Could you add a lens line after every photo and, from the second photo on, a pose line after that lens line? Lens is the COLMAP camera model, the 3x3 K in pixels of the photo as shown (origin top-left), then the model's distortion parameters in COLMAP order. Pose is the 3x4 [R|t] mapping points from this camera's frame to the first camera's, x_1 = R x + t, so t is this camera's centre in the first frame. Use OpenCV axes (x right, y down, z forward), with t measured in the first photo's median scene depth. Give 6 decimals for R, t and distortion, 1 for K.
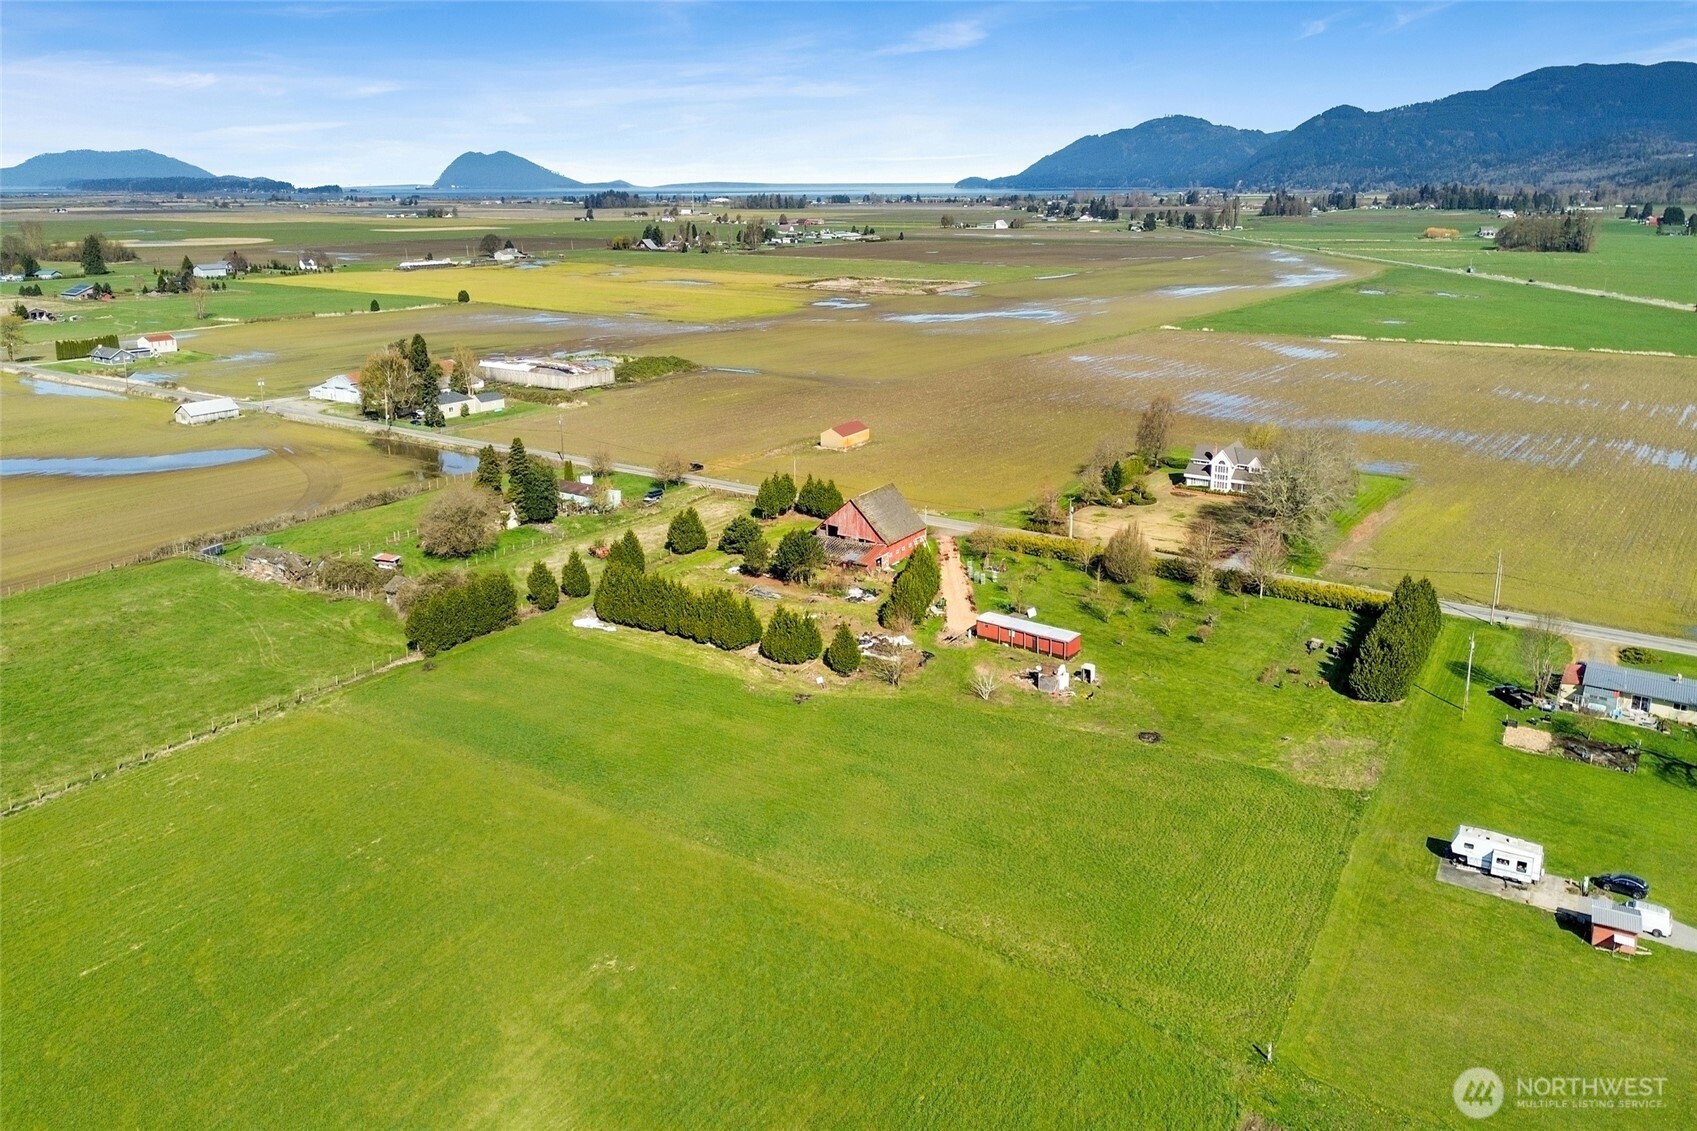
lens RADIAL K [[1195.0, 0, 846.0], [0, 1195.0, 558.0], [0, 0, 1]] dist [0.087485, -0.087145]
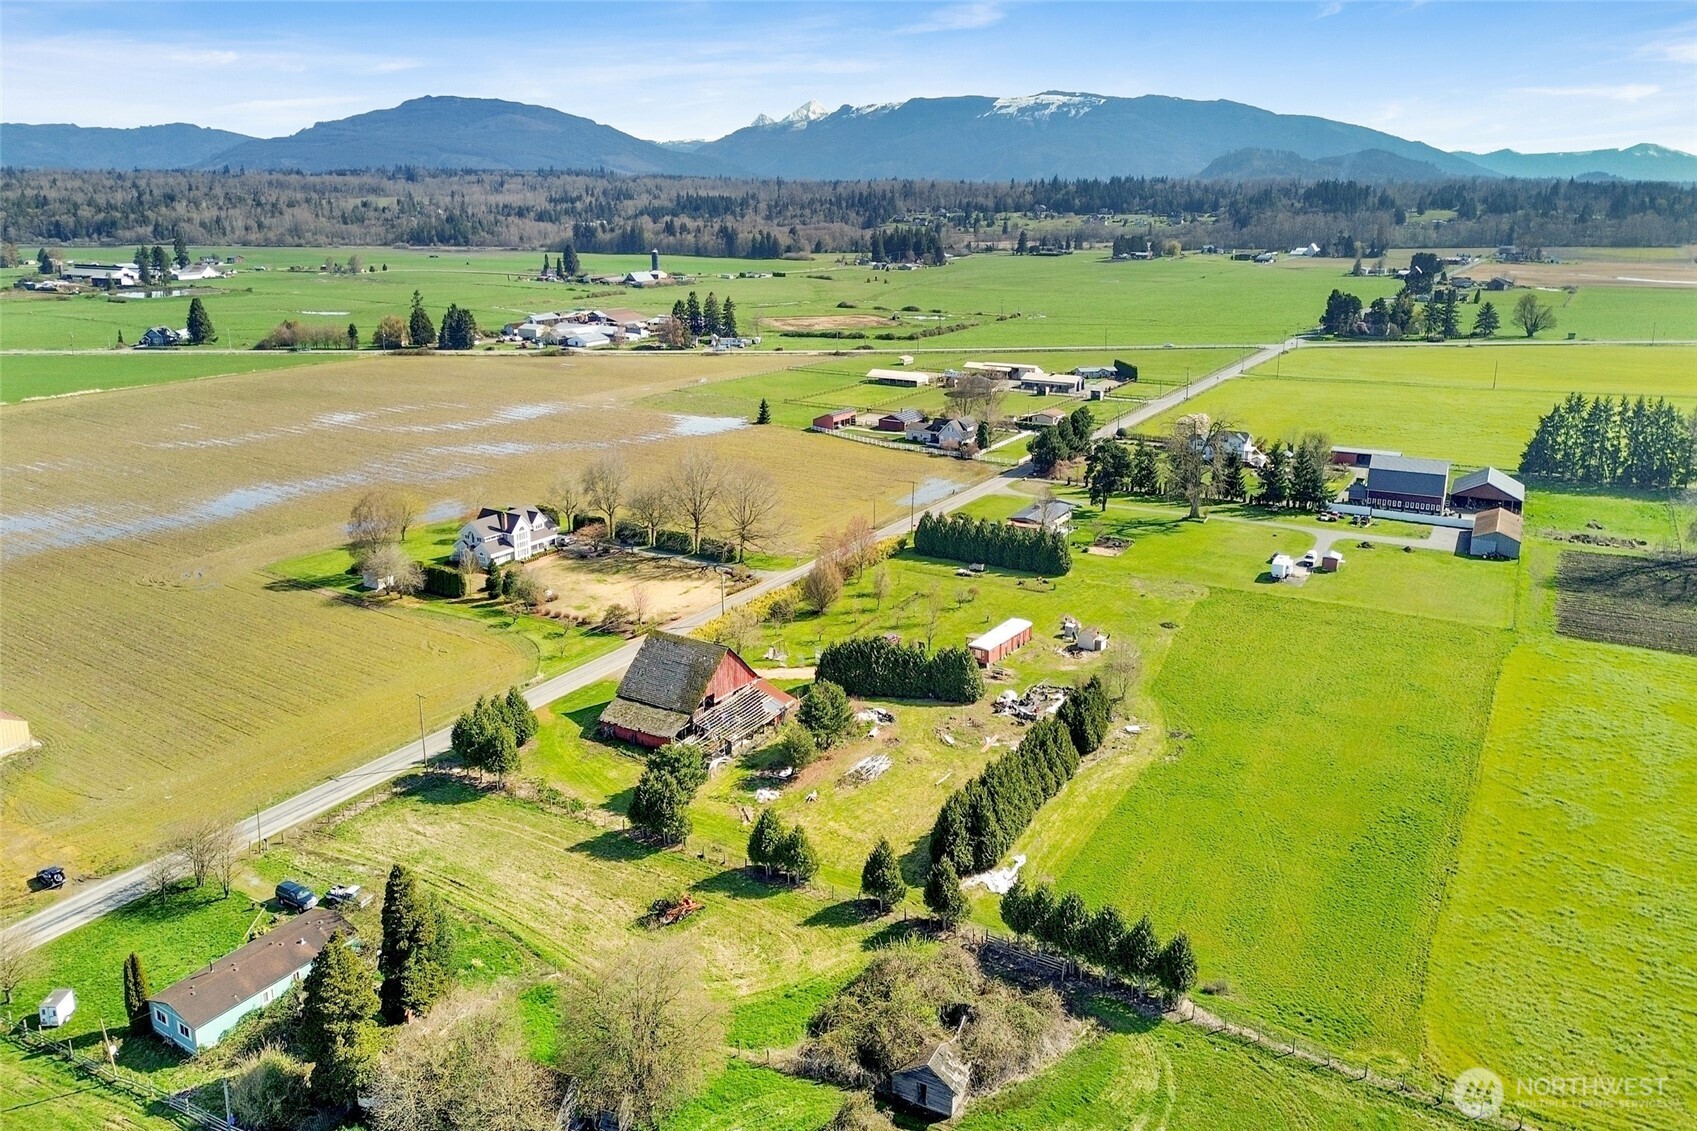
lens RADIAL K [[1184.1, 0, 845.7], [0, 1184.1, 557.2], [0, 0, 1]] dist [0.089687, -0.087105]
pose [[-0.039582, -0.286617, 0.957227, -0.414554], [0.300801, 0.910122, 0.284951, -0.172607], [-0.952865, 0.299214, 0.050191, 0.499051]]
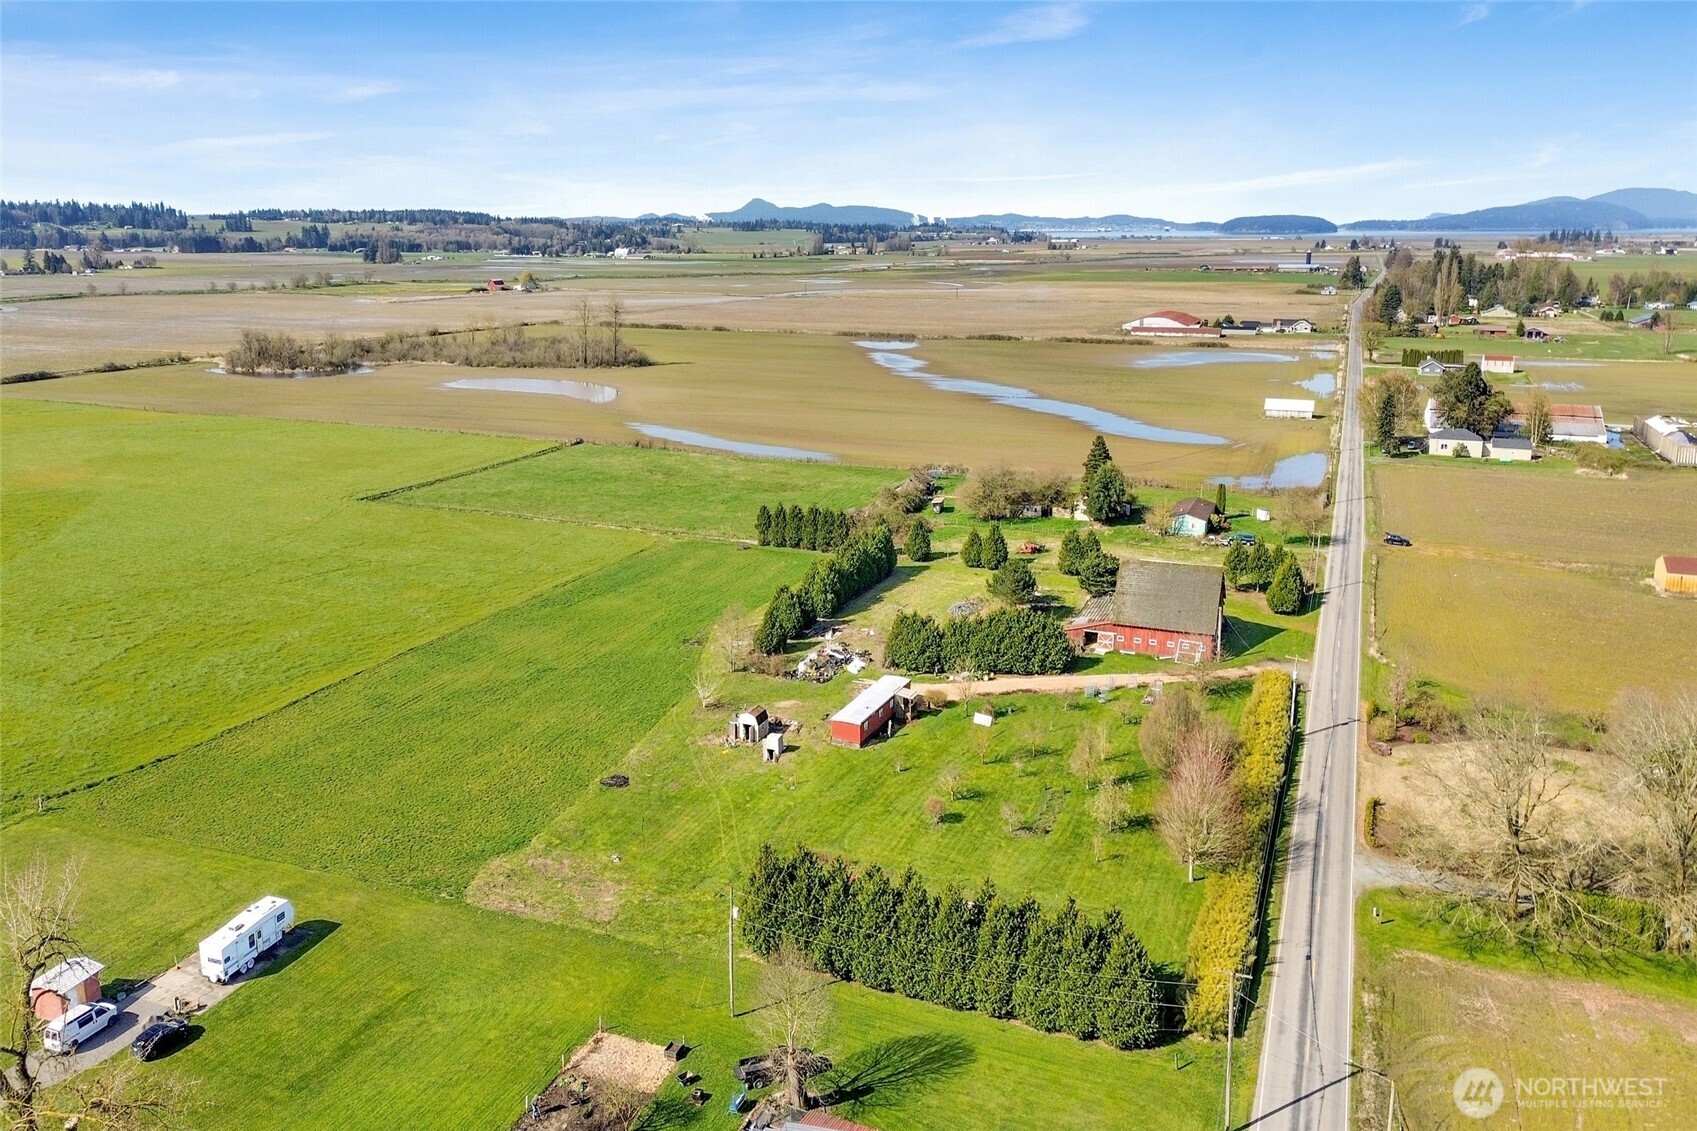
lens RADIAL K [[1195.0, 0, 846.0], [0, 1195.0, 558.0], [0, 0, 1]] dist [0.087485, -0.087145]
pose [[0.194837, 0.265386, -0.944250, 0.422272], [-0.293481, 0.934368, 0.202051, -0.091157], [0.935899, 0.237753, 0.259935, 0.350518]]
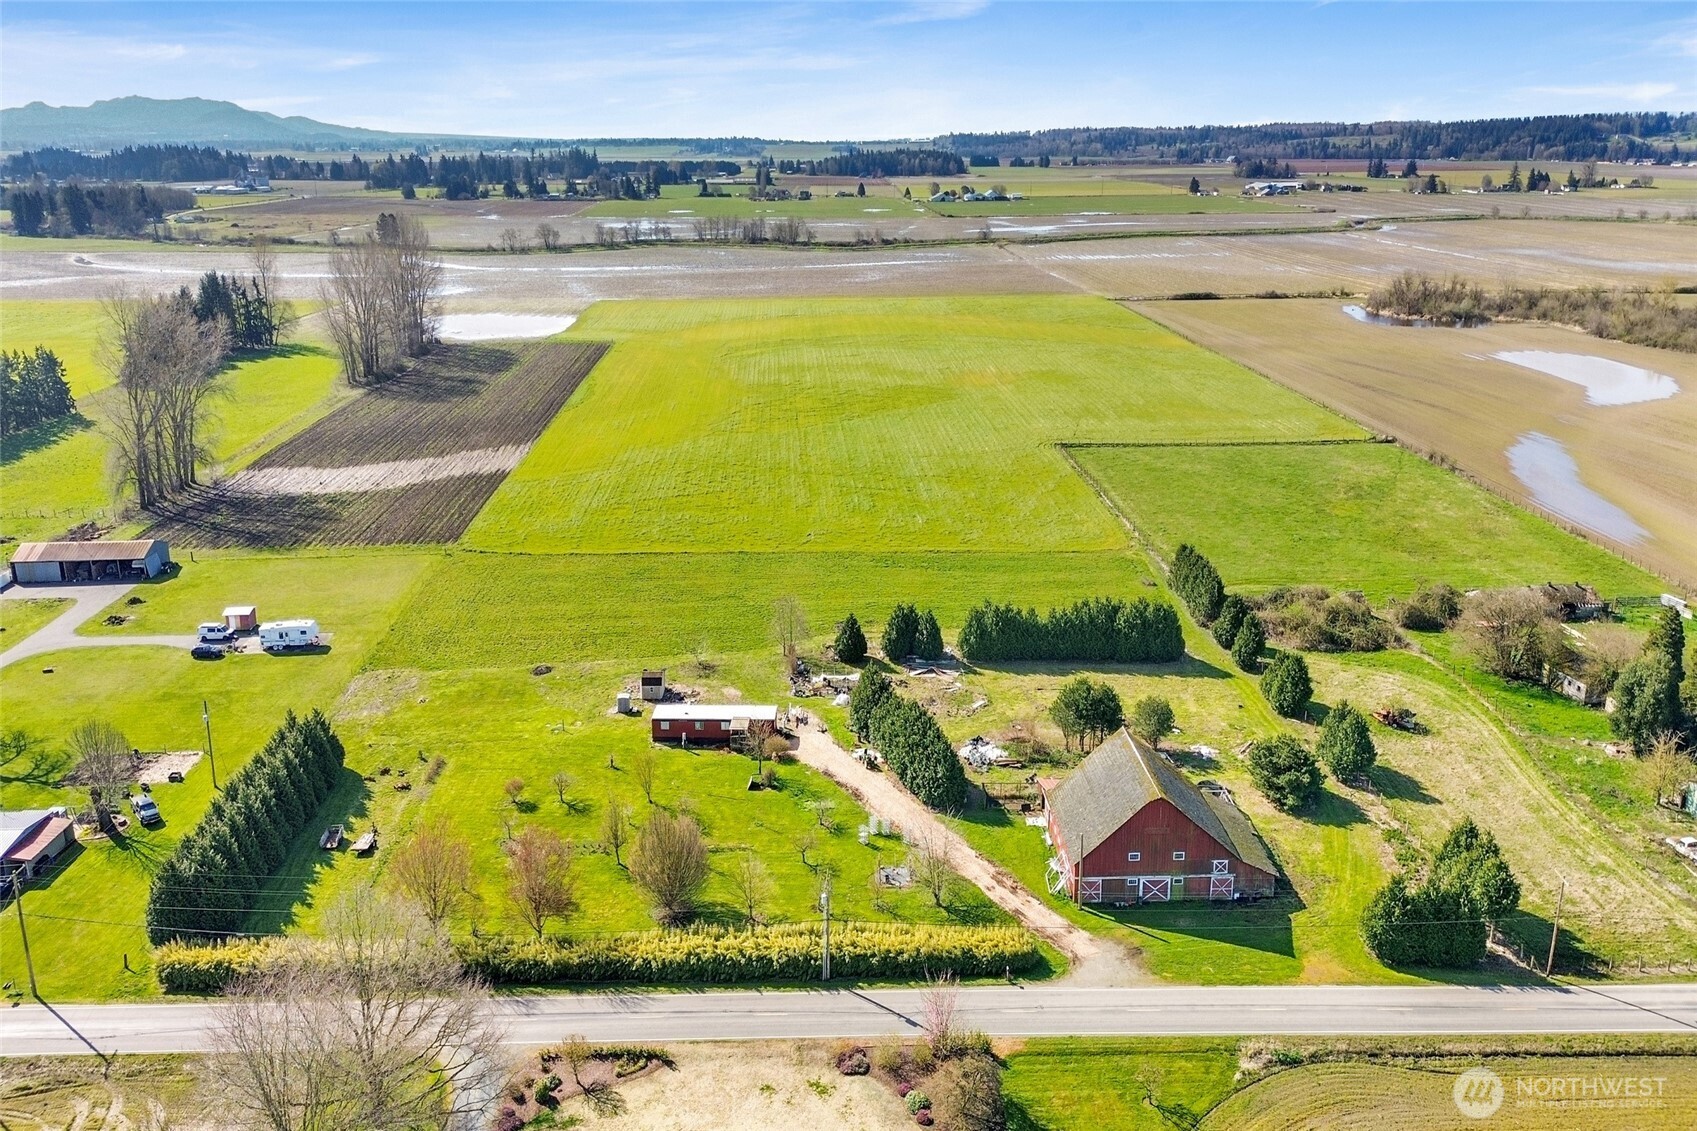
lens RADIAL K [[1195.0, 0, 846.0], [0, 1195.0, 558.0], [0, 0, 1]] dist [0.087485, -0.087145]
pose [[-0.820161, 0.196568, -0.537305, 0.238811], [-0.163535, 0.819402, 0.549396, -0.240360], [0.548263, 0.538461, -0.639896, 0.720258]]
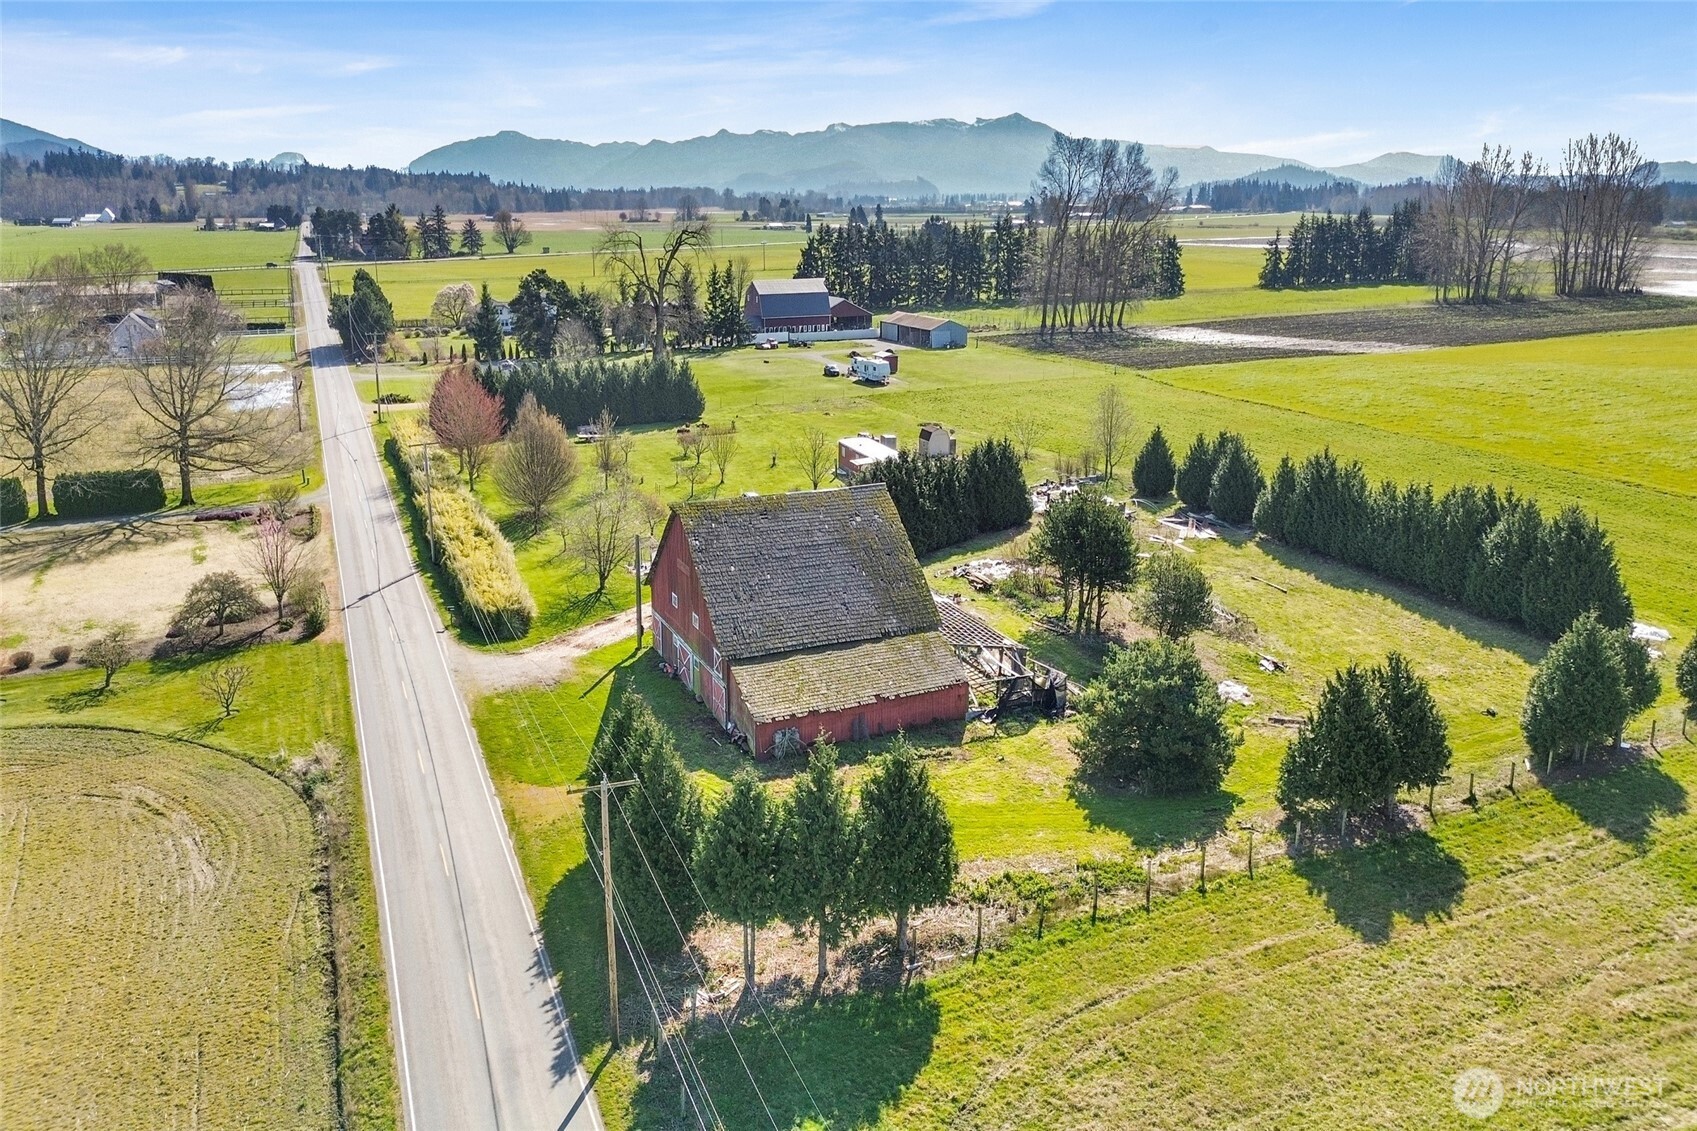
lens RADIAL K [[1190.7, 0, 845.9], [0, 1190.7, 560.1], [0, 0, 1]] dist [0.087193, -0.084138]
pose [[-0.846377, -0.147981, 0.511613, -0.099146], [0.165500, 0.839986, 0.516753, -0.124351], [-0.506218, 0.522039, -0.686454, 0.723883]]
